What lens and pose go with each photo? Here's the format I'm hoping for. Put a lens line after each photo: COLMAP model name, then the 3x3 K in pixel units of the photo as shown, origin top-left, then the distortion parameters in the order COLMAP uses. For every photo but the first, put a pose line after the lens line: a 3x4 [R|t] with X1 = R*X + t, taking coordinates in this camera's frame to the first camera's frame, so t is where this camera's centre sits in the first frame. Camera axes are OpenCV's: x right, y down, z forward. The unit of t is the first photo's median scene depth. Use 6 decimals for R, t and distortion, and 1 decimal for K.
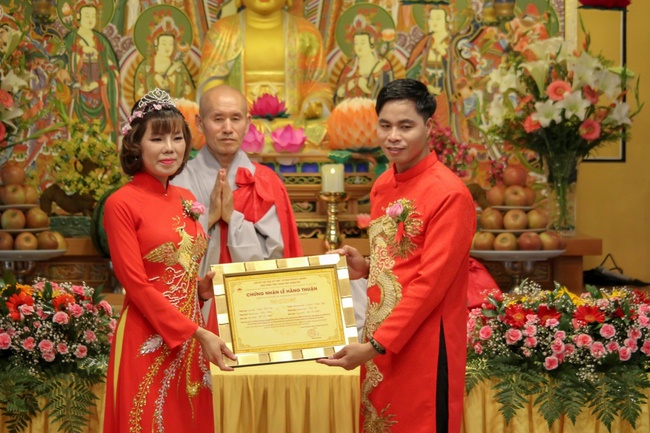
lens RADIAL K [[2775.4, 0, 325.0], [0, 2775.4, 216.5], [0, 0, 1]] dist [0.059889, -3.681897]
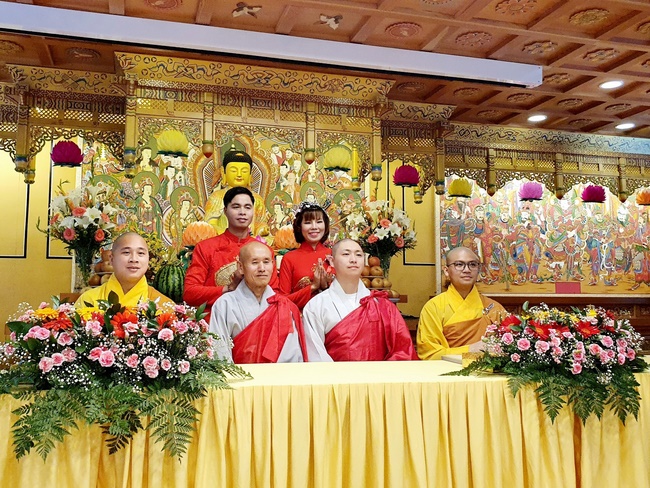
lens RADIAL K [[654.1, 0, 325.0], [0, 654.1, 244.0], [0, 0, 1]] dist [0.142656, -0.473408]
pose [[0.976759, 0.019814, 0.213424, -0.064218], [0.002140, 0.994767, -0.102147, 0.019987], [-0.214331, 0.100229, 0.971605, 0.529582]]
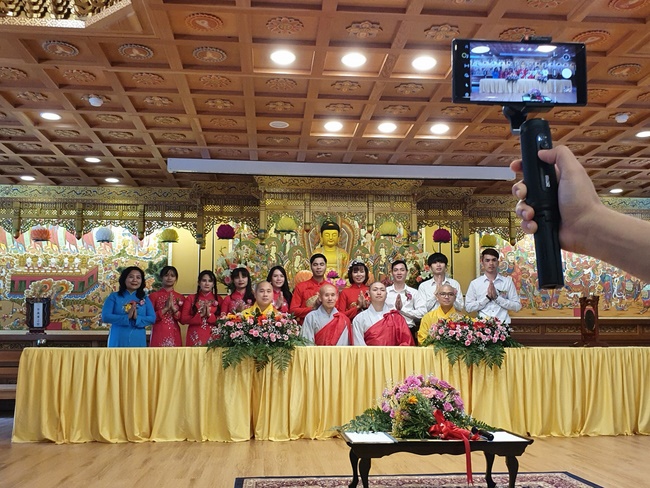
lens RADIAL K [[654.1, 0, 325.0], [0, 654.1, 244.0], [0, 0, 1]] dist [0.142656, -0.473408]
pose [[0.999702, 0.001833, 0.024361, -0.047612], [0.001979, 0.987827, -0.155547, 0.040923], [-0.024349, 0.155549, 0.987528, 0.276173]]
